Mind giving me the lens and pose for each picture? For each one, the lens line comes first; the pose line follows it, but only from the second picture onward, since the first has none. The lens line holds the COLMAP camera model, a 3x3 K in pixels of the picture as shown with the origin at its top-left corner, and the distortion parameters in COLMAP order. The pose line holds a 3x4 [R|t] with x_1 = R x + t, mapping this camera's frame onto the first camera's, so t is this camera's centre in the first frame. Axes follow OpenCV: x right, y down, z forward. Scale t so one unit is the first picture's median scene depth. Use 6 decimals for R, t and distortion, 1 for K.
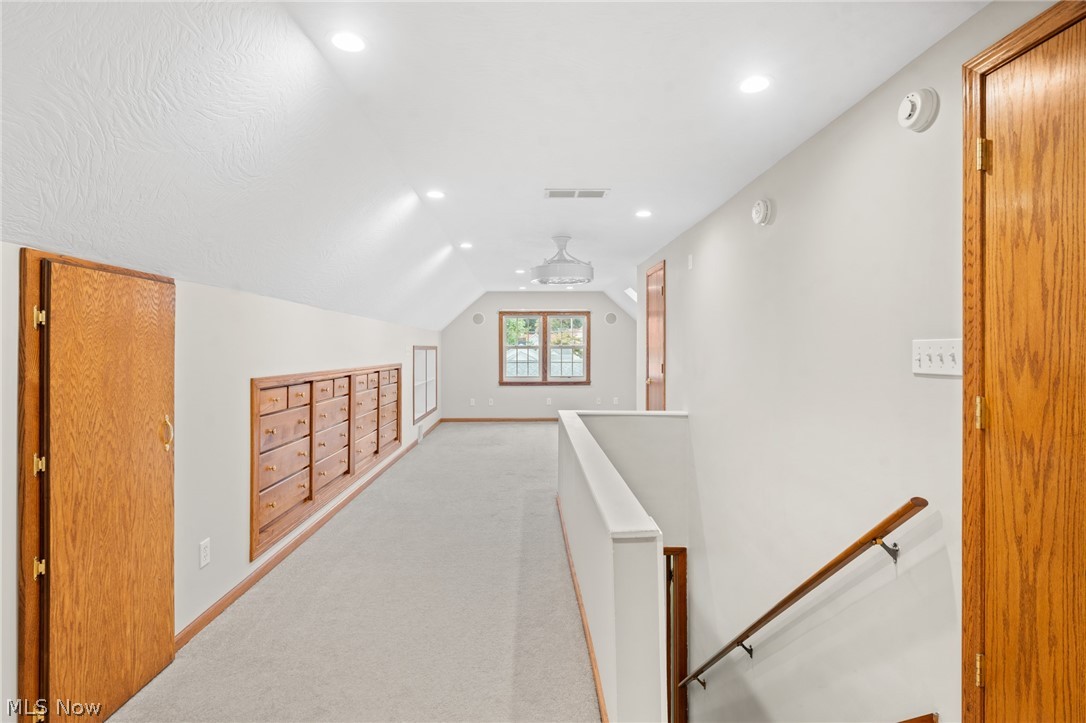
lens RADIAL K [[530.2, 0, 544.5], [0, 530.2, 353.4], [0, 0, 1]] dist [0.002376, -0.000243]
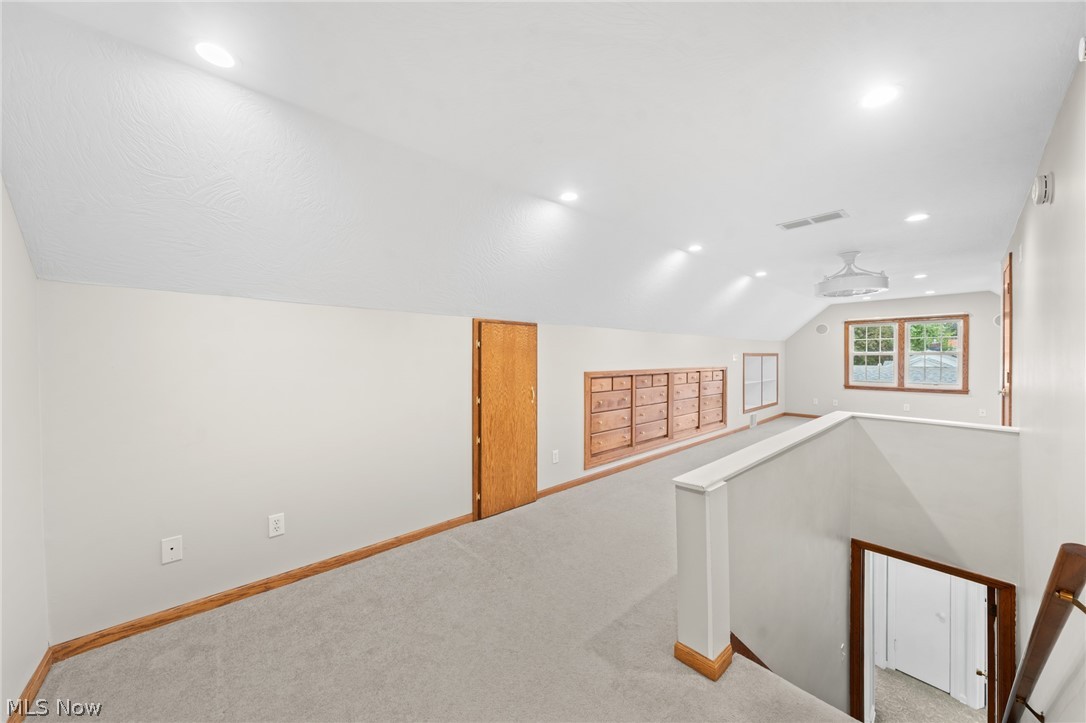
lens RADIAL K [[384.2, 0, 543.0], [0, 384.2, 361.5], [0, 0, 1]] dist [0.000116, -0.000006]
pose [[0.642876, 0.009840, -0.765907, 0.464885], [-0.004099, 0.999947, 0.009407, -0.001804], [0.765960, -0.002908, 0.642882, 0.022297]]
